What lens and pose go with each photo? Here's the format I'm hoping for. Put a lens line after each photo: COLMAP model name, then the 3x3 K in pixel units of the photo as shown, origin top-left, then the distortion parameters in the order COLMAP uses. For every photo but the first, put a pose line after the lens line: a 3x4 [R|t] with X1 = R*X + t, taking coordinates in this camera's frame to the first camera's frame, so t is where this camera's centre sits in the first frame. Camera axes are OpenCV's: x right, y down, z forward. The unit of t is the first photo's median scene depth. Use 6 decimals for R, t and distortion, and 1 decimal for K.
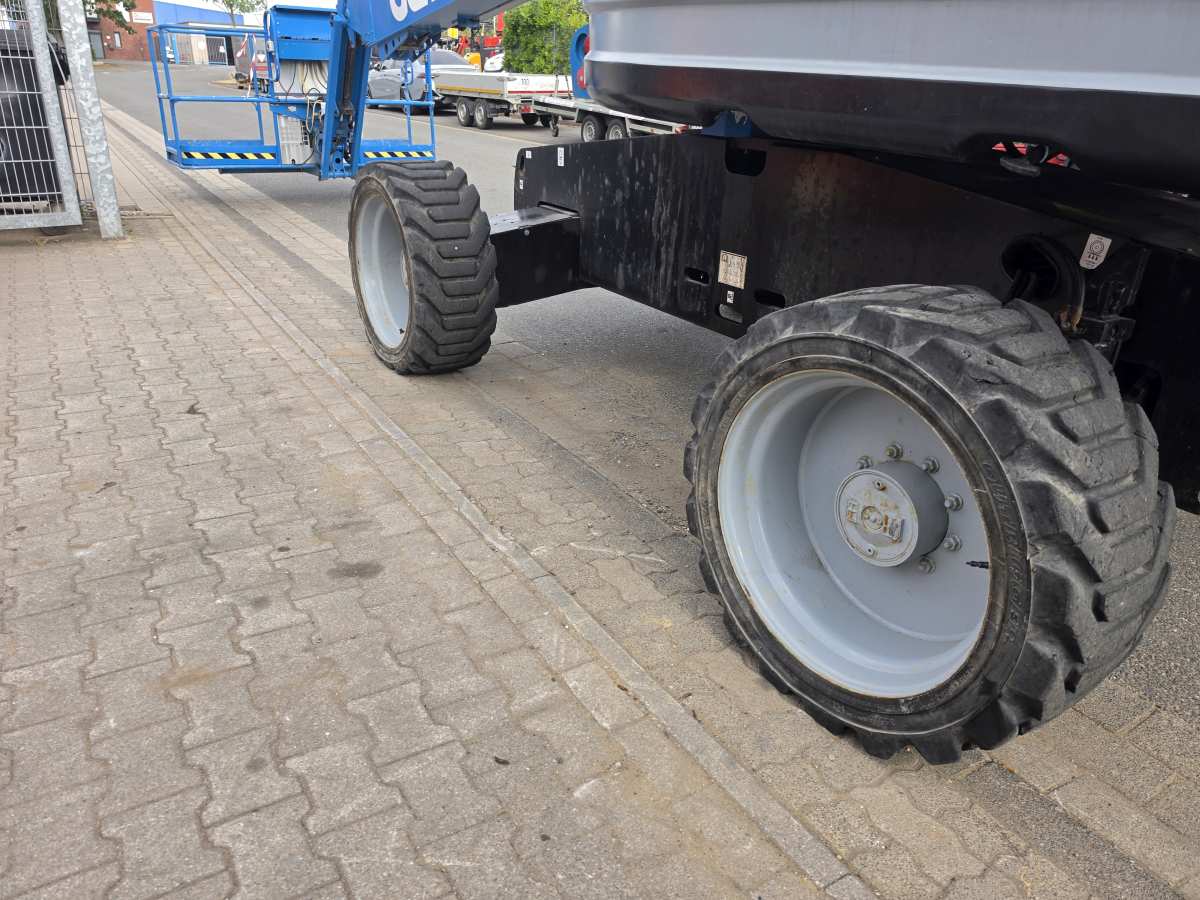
lens RADIAL K [[835.0, 0, 594.8], [0, 835.0, 439.8], [0, 0, 1]] dist [0.112206, -0.171418]
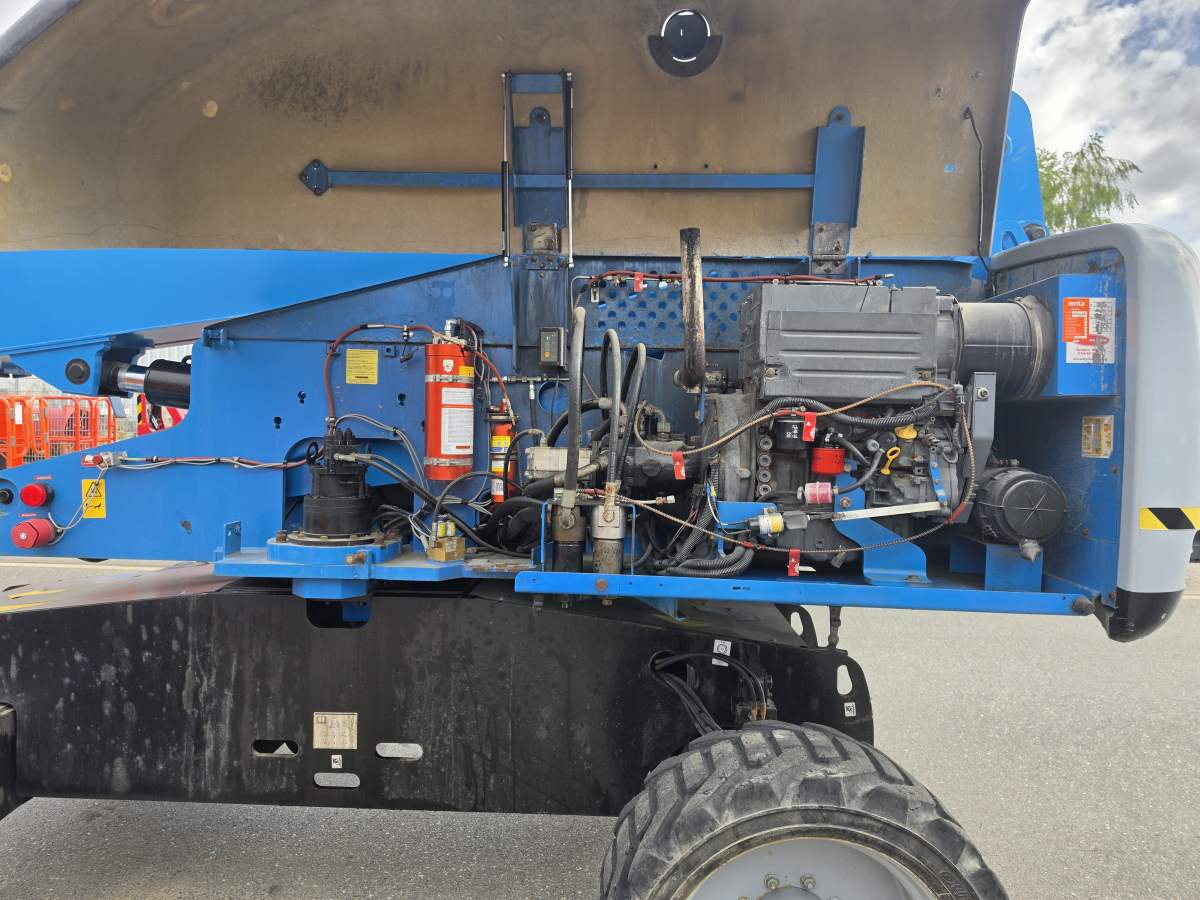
lens RADIAL K [[845.2, 0, 596.5], [0, 845.2, 447.8], [0, 0, 1]] dist [0.002355, -0.003756]
pose [[0.563737, -0.047757, 0.824573, -0.532414], [0.325222, 0.930513, -0.168453, -0.322754], [-0.759231, 0.363132, 0.540096, 0.283378]]
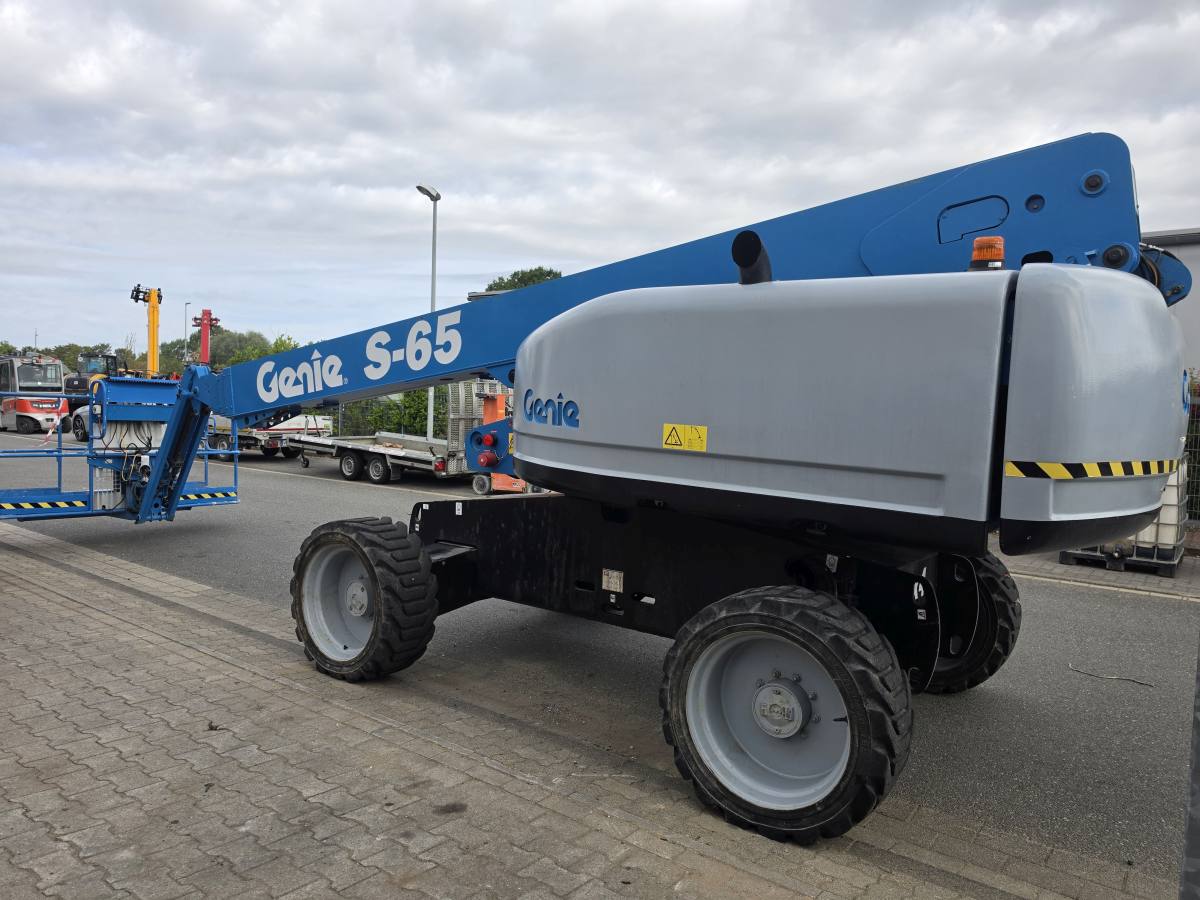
lens RADIAL K [[835.0, 0, 594.8], [0, 835.0, 439.8], [0, 0, 1]] dist [0.112206, -0.171418]
pose [[0.933993, -0.008143, 0.357198, -0.553959], [0.132380, 0.936474, -0.324796, 0.066468], [-0.331862, 0.350644, 0.875738, -0.564364]]
